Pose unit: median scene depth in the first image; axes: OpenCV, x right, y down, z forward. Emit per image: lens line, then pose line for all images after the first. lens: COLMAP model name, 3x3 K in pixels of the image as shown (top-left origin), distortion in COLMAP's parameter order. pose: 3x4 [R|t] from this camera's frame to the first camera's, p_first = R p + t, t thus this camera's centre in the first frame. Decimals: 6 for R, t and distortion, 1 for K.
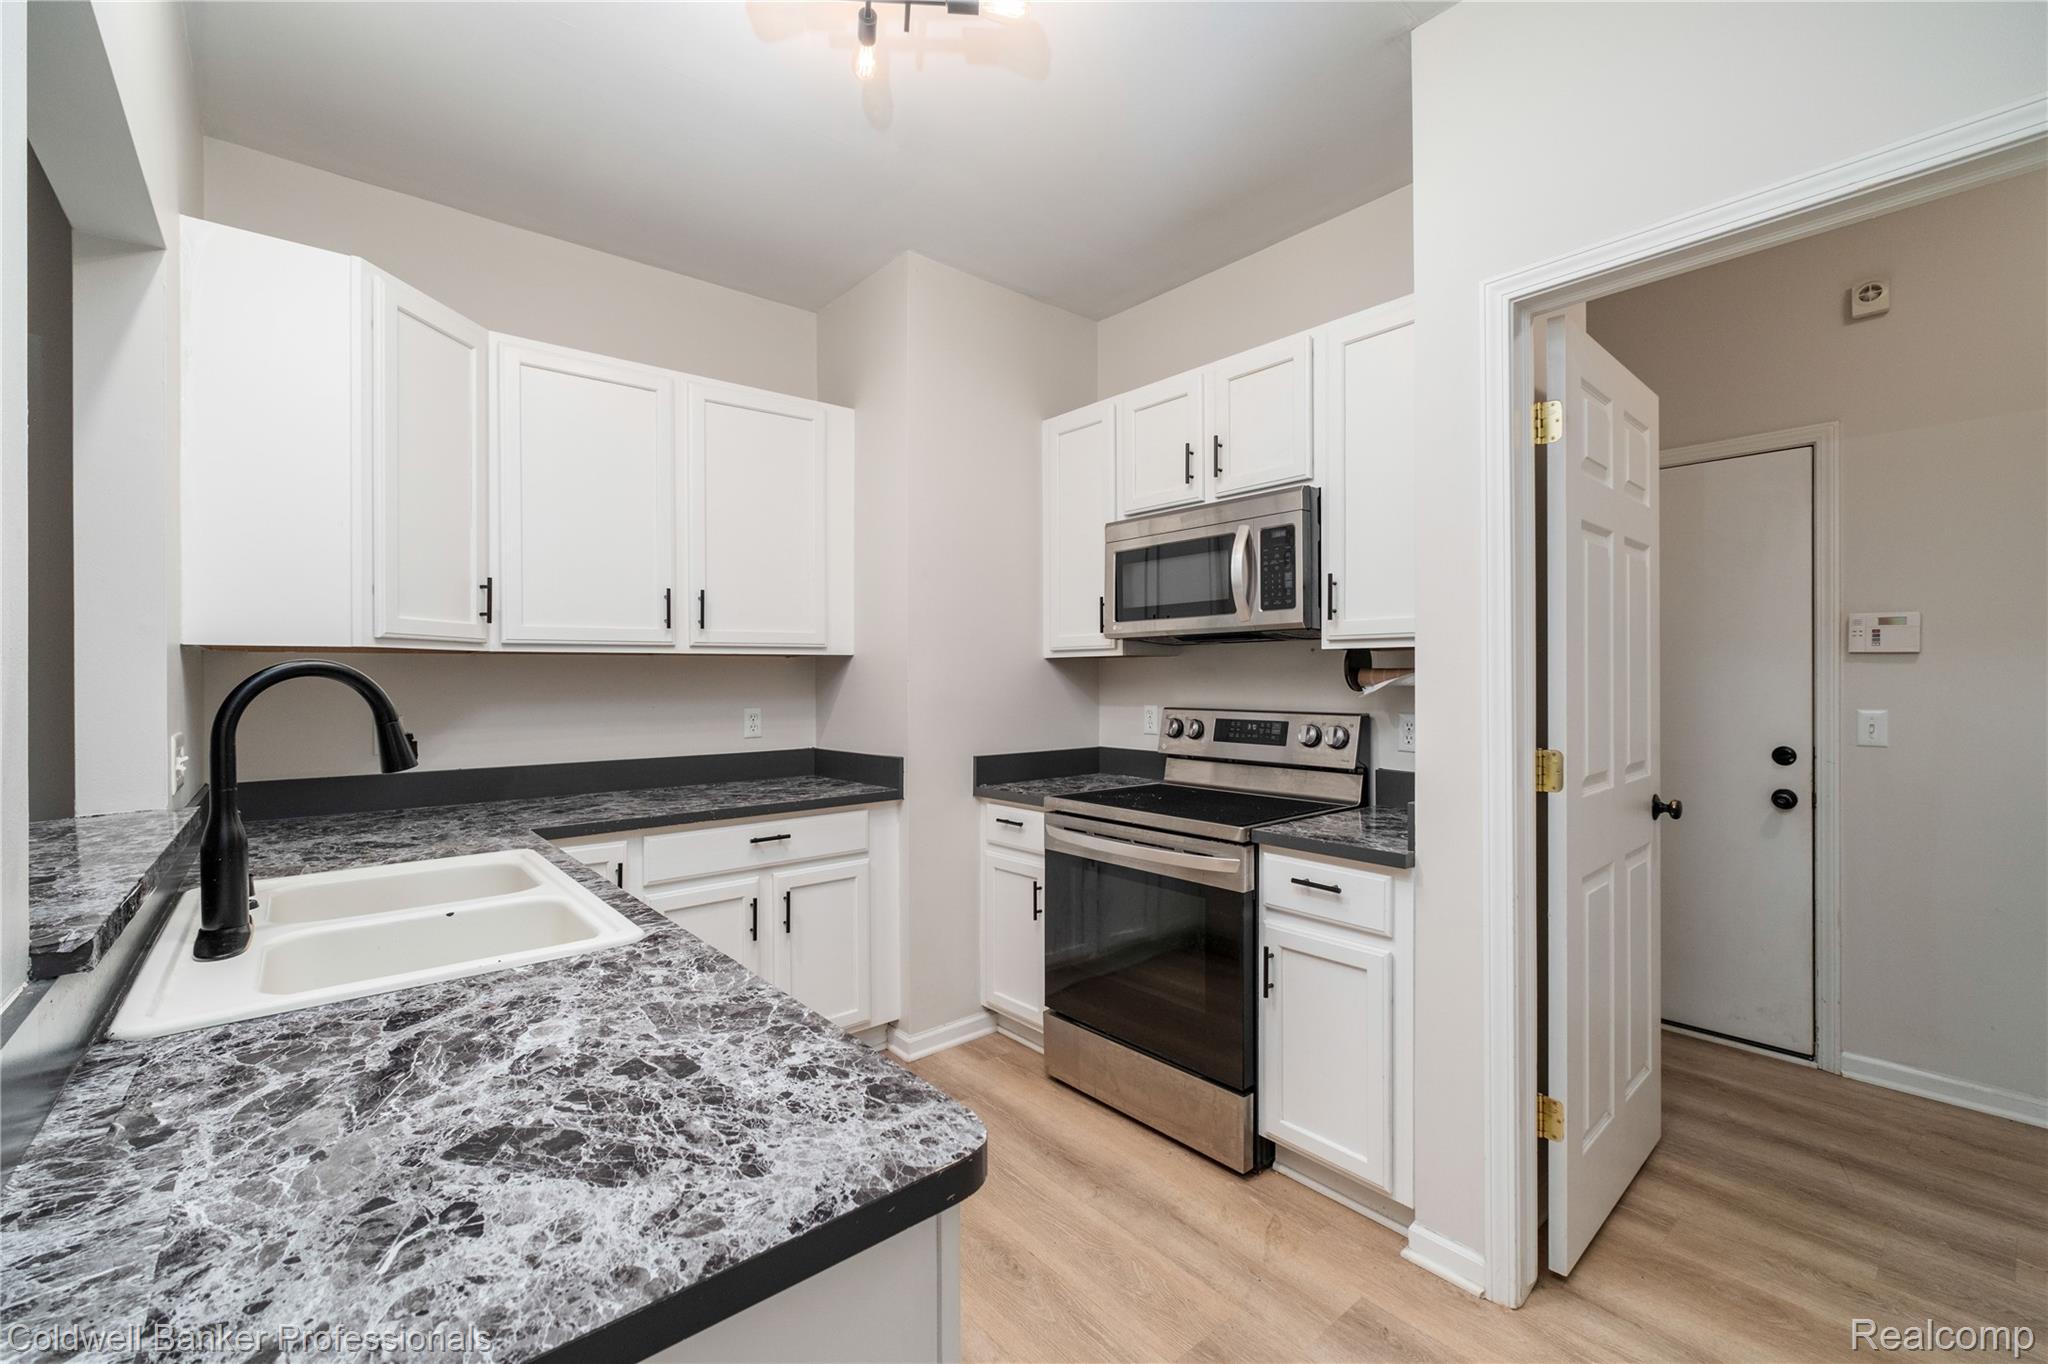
lens RADIAL K [[860.2, 0, 1020.2], [0, 860.2, 665.3], [0, 0, 1]] dist [-0.006546, 0.000466]
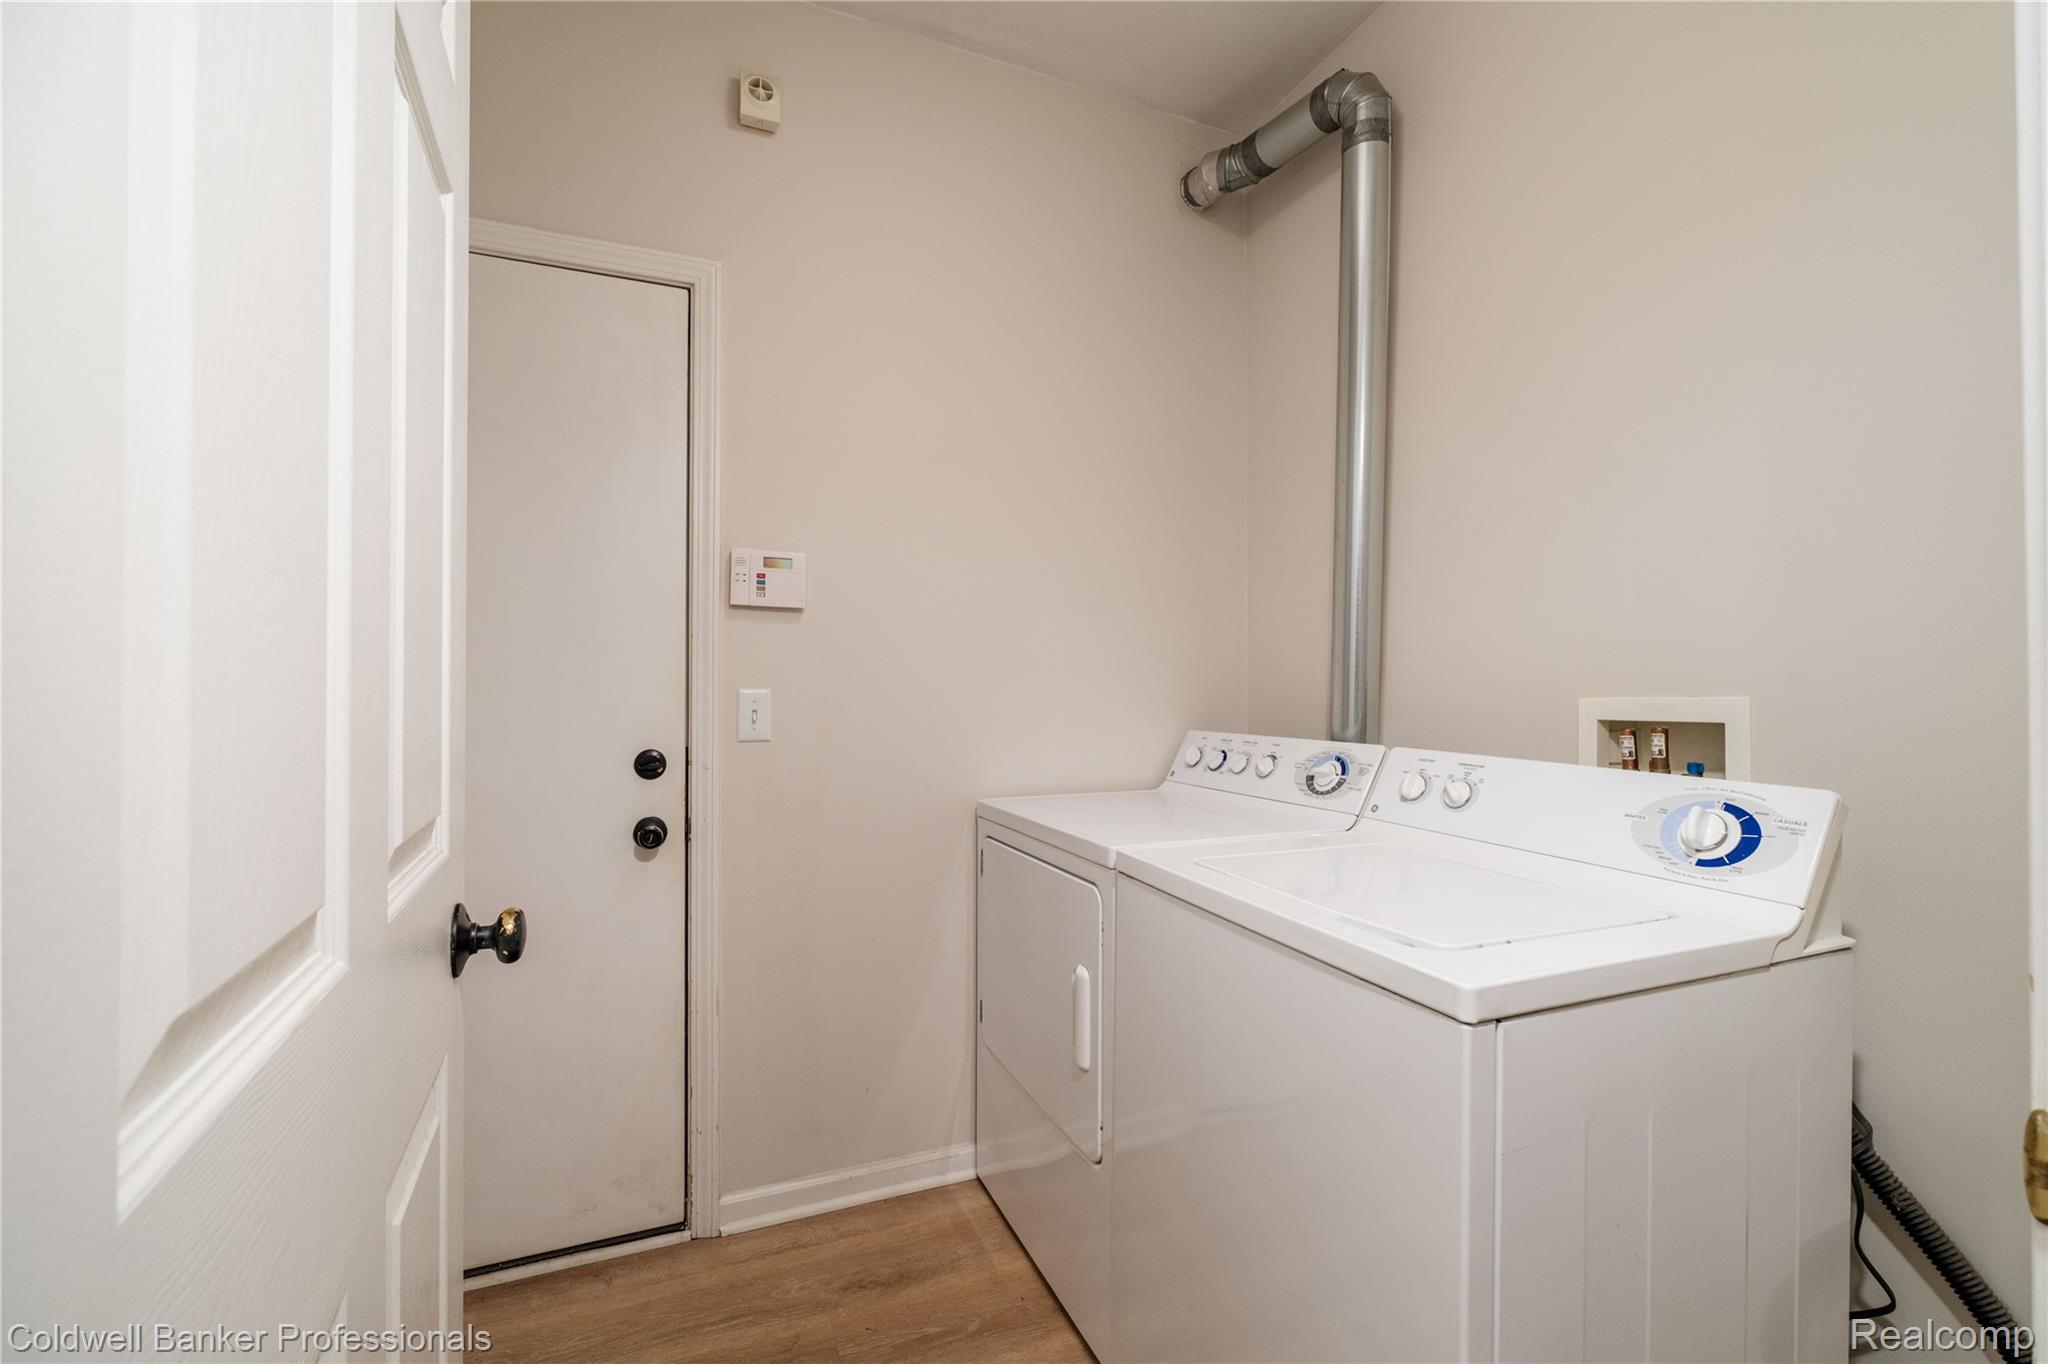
lens RADIAL K [[860.2, 0, 1023.7], [0, 860.2, 674.3], [0, 0, 1]] dist [-0.006546, 0.000466]
pose [[0.335054, 0.011288, 0.942131, 0.403663], [-0.002000, 0.999934, -0.011269, 0.047507], [-0.942197, 0.001892, 0.335054, 0.551307]]
